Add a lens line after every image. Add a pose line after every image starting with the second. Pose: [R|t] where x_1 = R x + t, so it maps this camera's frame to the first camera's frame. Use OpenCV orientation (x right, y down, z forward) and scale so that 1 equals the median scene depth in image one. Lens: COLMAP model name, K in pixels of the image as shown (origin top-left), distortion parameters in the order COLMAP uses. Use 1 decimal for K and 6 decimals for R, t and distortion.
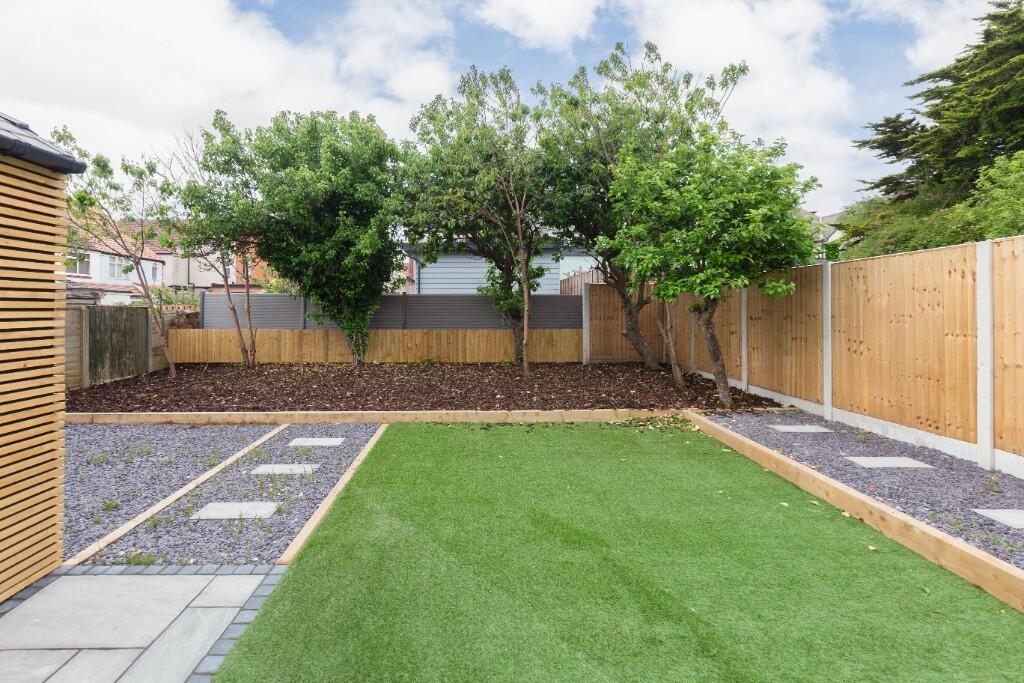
lens RADIAL K [[475.2, 0, 486.6], [0, 475.2, 326.3], [0, 0, 1]] dist [-0.000506, -0.005648]
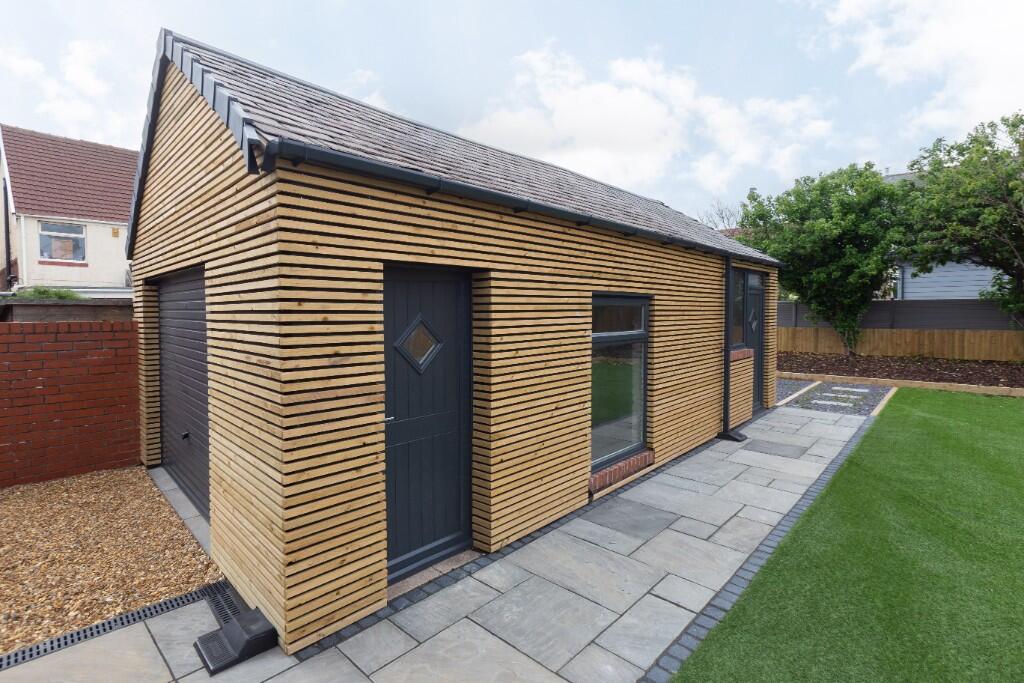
lens RADIAL K [[475.2, 0, 486.6], [0, 475.2, 326.3], [0, 0, 1]] dist [-0.000506, -0.005648]
pose [[0.682674, 0.015928, -0.730550, 0.000502], [-0.017986, 0.999826, 0.004992, 0.013981], [0.730502, 0.009732, 0.682841, -0.642973]]
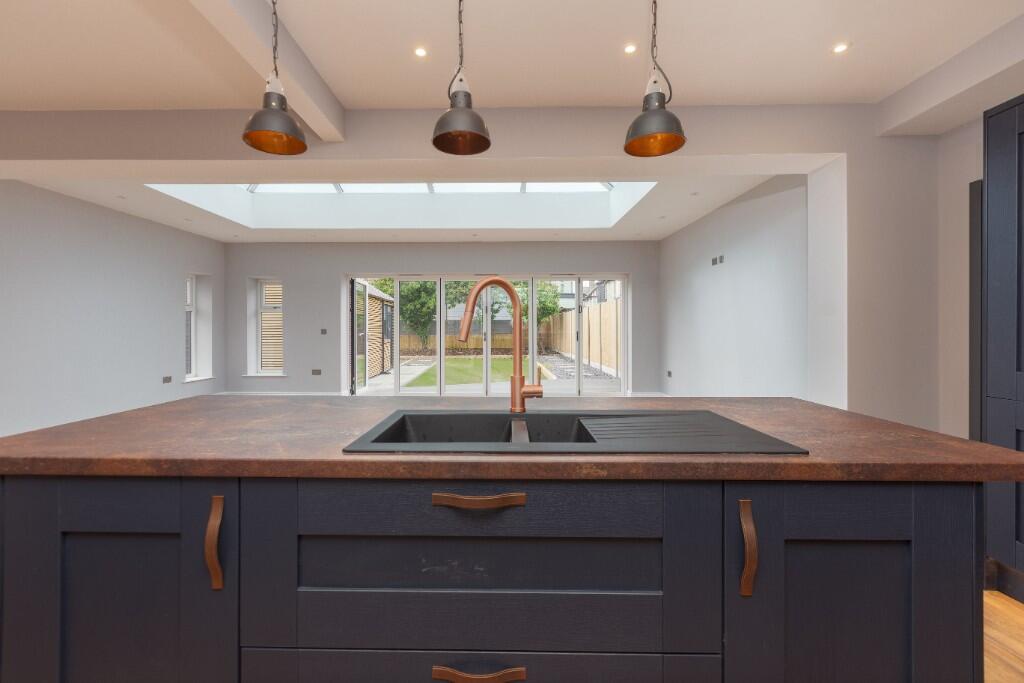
lens RADIAL K [[475.2, 0, 486.6], [0, 475.2, 326.3], [0, 0, 1]] dist [-0.000506, -0.005648]
pose [[0.999167, -0.002007, -0.040752, 0.163017], [0.000612, 0.999414, -0.034212, 0.051801], [0.040796, 0.034158, 0.998583, -1.522712]]
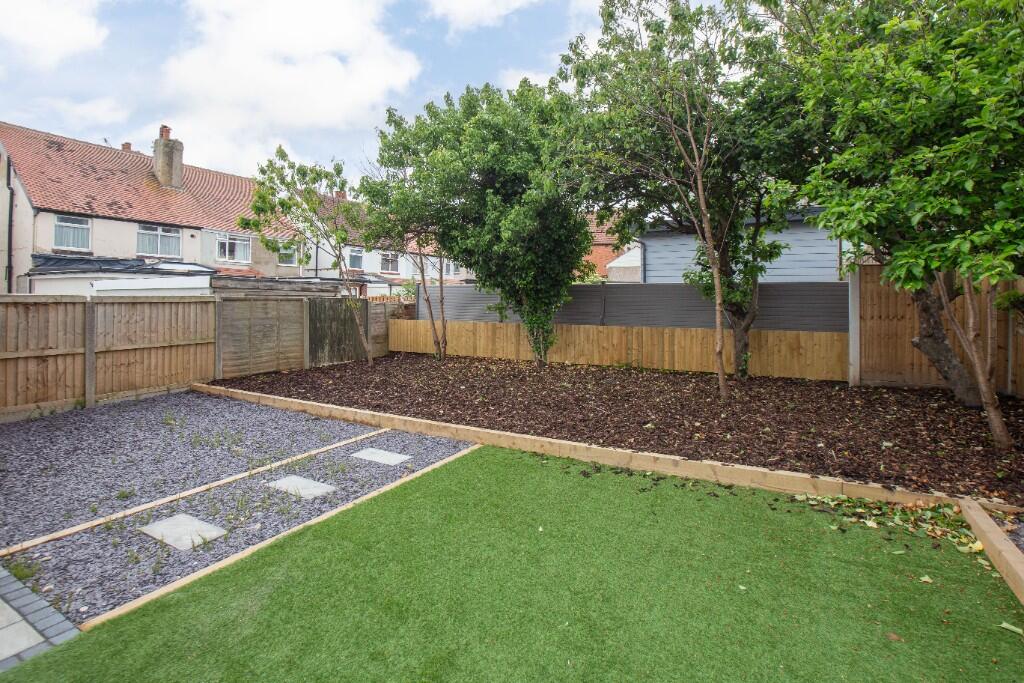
lens RADIAL K [[499.3, 0, 512.6], [0, 499.3, 301.1], [0, 0, 1]] dist [-0.037584, 0.009699]
pose [[0.862810, 0.003460, -0.505516, 0.157646], [-0.022011, 0.999285, -0.030728, -0.007329], [0.505048, 0.037640, 0.862270, 0.178234]]
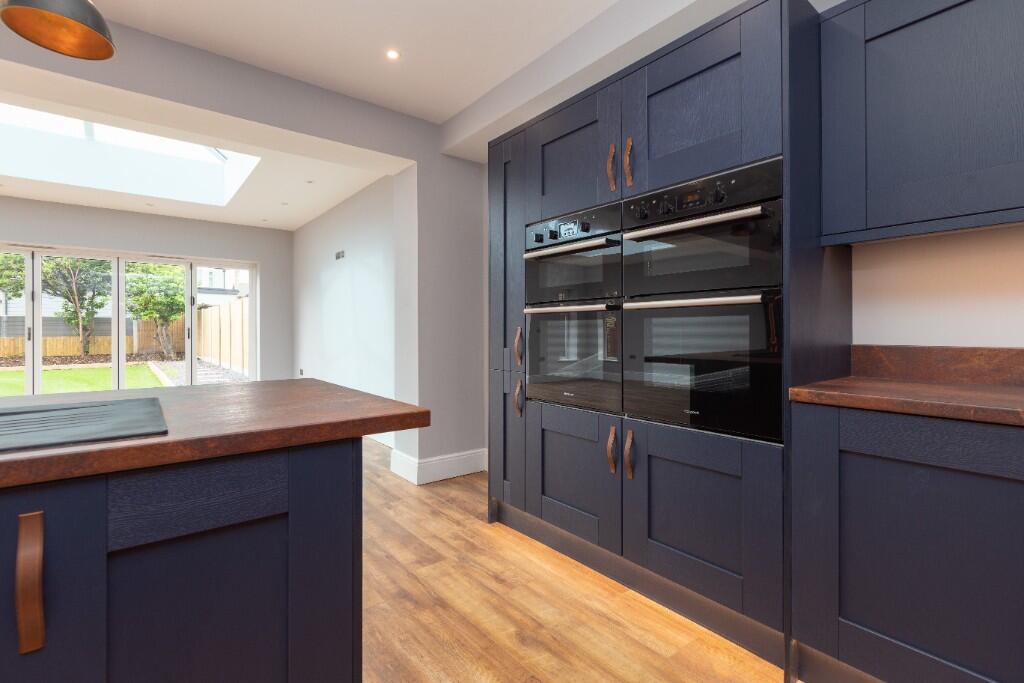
lens RADIAL K [[472.6, 0, 513.7], [0, 472.6, 331.1], [0, 0, 1]] dist [0.000539, 0.000264]
pose [[0.782100, -0.003501, 0.623143, 0.233450], [0.020946, 0.999567, -0.020674, 0.062499], [-0.622801, 0.029222, 0.781835, -1.517765]]
